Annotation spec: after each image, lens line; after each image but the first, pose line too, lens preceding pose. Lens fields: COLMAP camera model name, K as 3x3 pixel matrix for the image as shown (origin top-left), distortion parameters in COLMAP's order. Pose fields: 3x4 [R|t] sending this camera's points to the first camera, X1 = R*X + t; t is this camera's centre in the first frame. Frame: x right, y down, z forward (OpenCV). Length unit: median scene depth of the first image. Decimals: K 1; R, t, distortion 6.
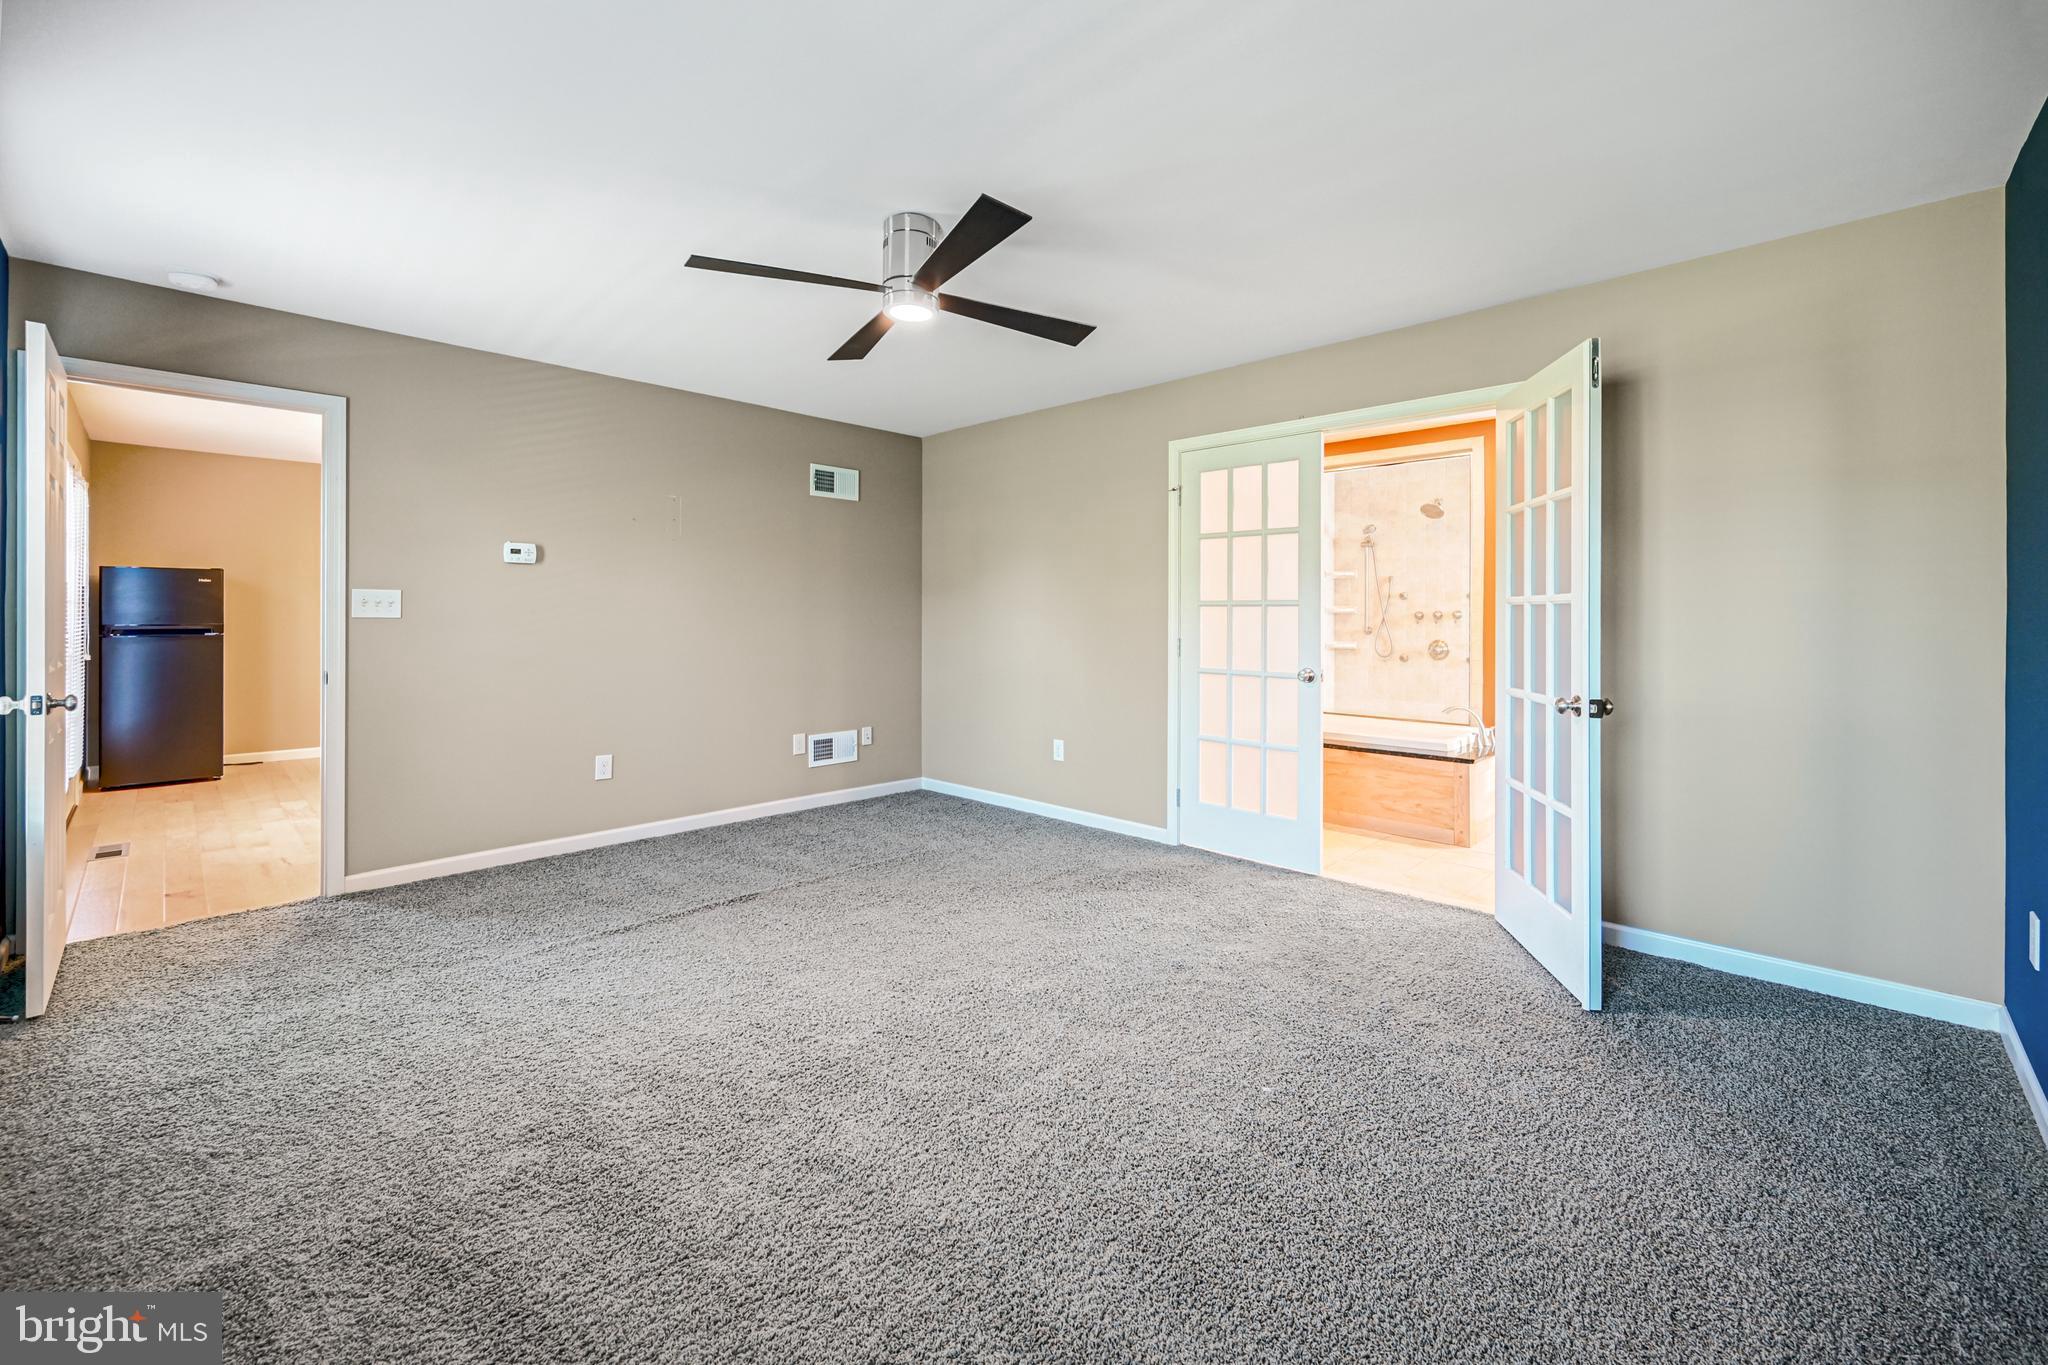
lens RADIAL K [[830.4, 0, 1019.6], [0, 830.4, 611.8], [0, 0, 1]] dist [0.000172, 0.000207]
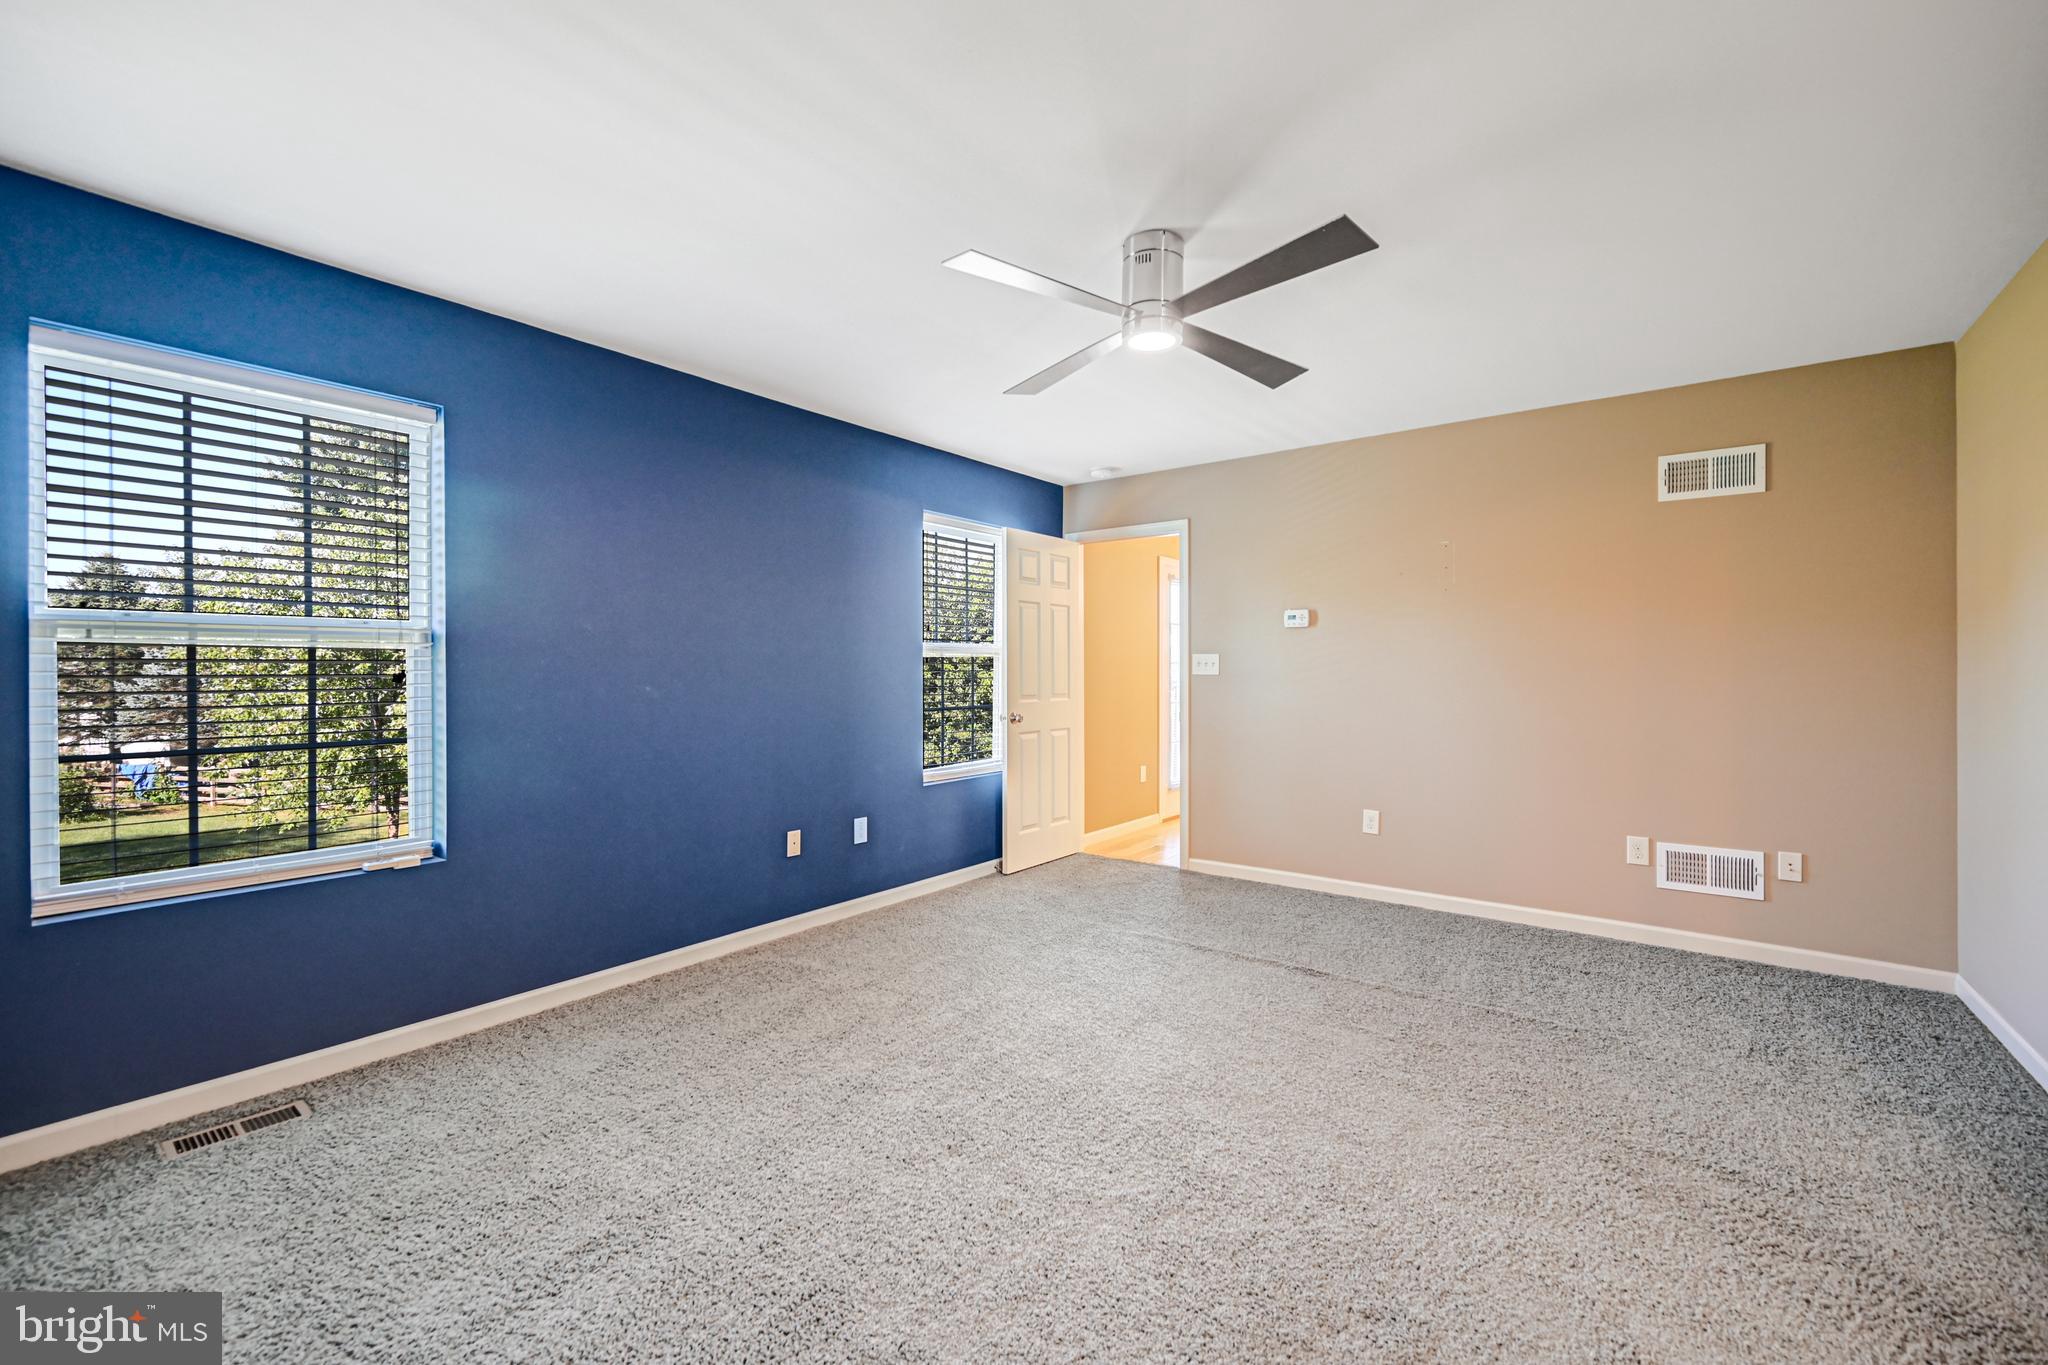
lens RADIAL K [[830.4, 0, 1030.4], [0, 830.4, 669.9], [0, 0, 1]] dist [0.000172, 0.000207]
pose [[0.124450, -0.006862, -0.992202, 0.486896], [0.004878, 0.999968, -0.006303, 0.005405], [0.992214, -0.004056, 0.124479, 0.488095]]
